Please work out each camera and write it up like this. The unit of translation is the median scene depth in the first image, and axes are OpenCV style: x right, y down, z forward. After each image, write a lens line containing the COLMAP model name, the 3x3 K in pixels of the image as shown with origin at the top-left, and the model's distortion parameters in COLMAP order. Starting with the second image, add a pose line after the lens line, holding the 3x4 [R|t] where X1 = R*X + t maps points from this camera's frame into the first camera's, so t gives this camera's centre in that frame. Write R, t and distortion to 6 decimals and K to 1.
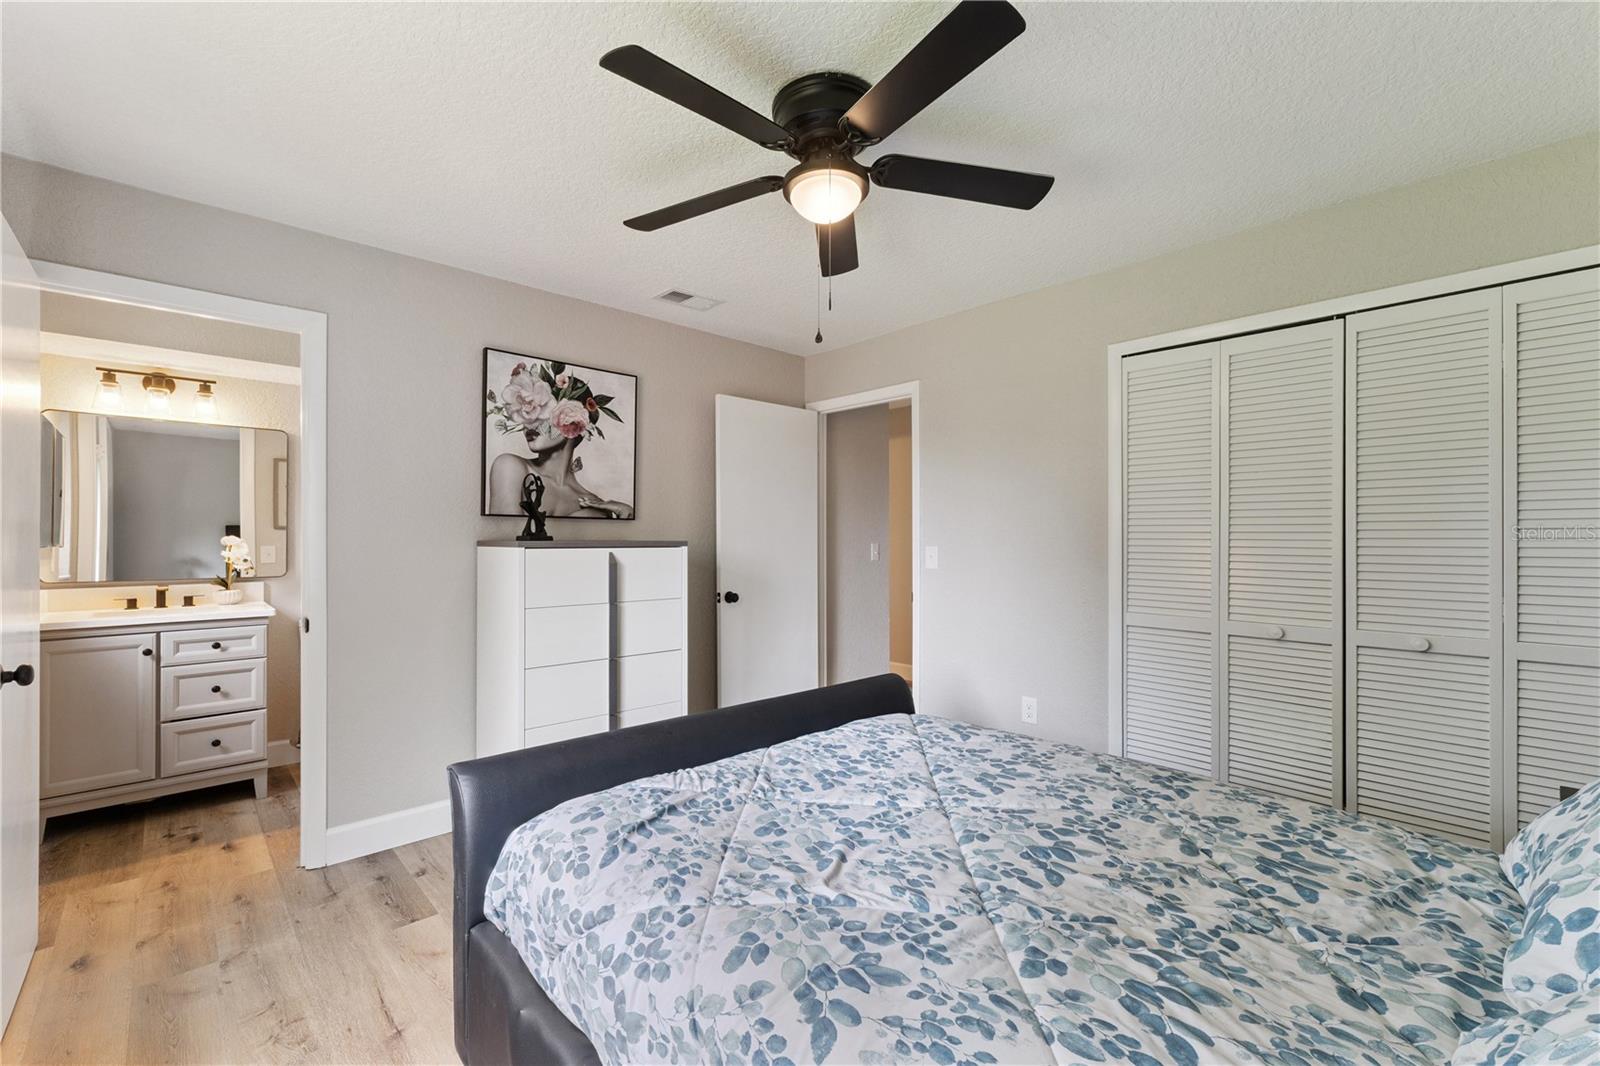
lens RADIAL K [[668.3, 0, 796.6], [0, 668.3, 535.5], [0, 0, 1]] dist [0.003329, 0.000292]
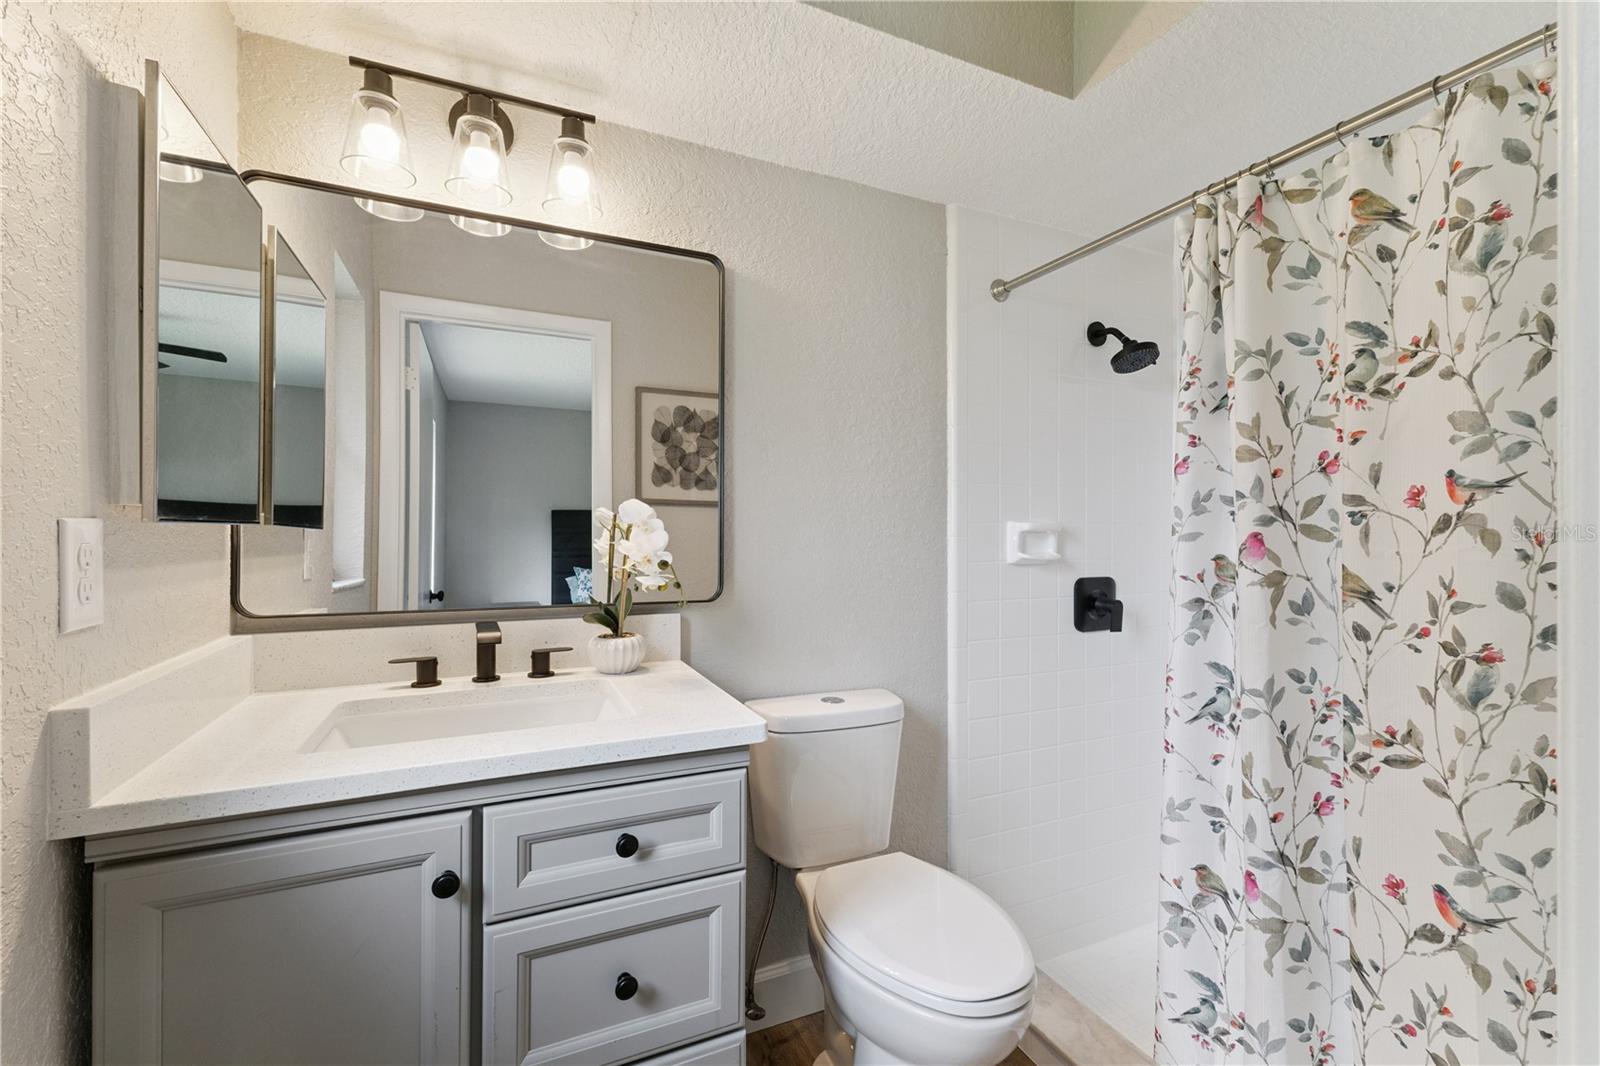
lens RADIAL K [[668.3, 0, 796.6], [0, 668.3, 535.5], [0, 0, 1]] dist [0.003329, 0.000292]
pose [[0.945130, 0.002794, -0.326684, -0.616873], [-0.000999, 0.999983, 0.005661, 0.018547], [0.326694, -0.005024, 0.945117, 0.655772]]
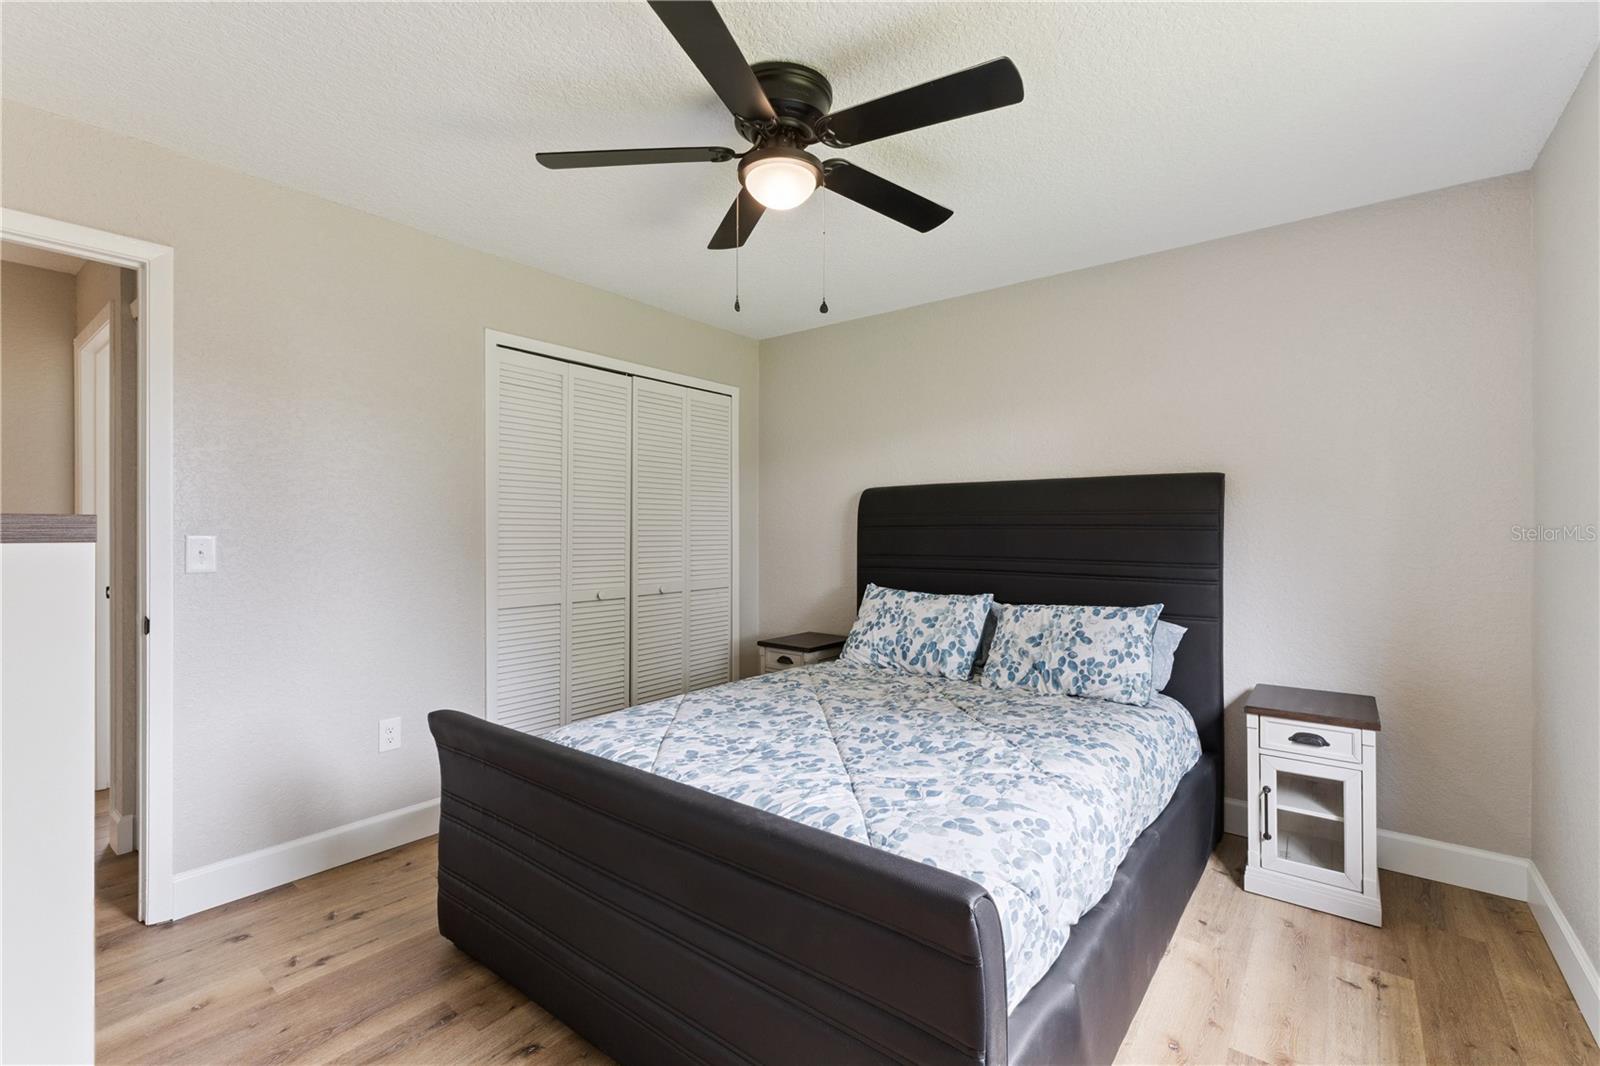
lens RADIAL K [[690.7, 0, 798.0], [0, 690.7, 529.3], [0, 0, 1]] dist [0.002454, -0.000014]
pose [[-0.144507, 0.000544, 0.989504, -1.876228], [-0.006162, 0.999980, -0.001450, 0.031850], [-0.989485, -0.006307, -0.144501, 2.121017]]
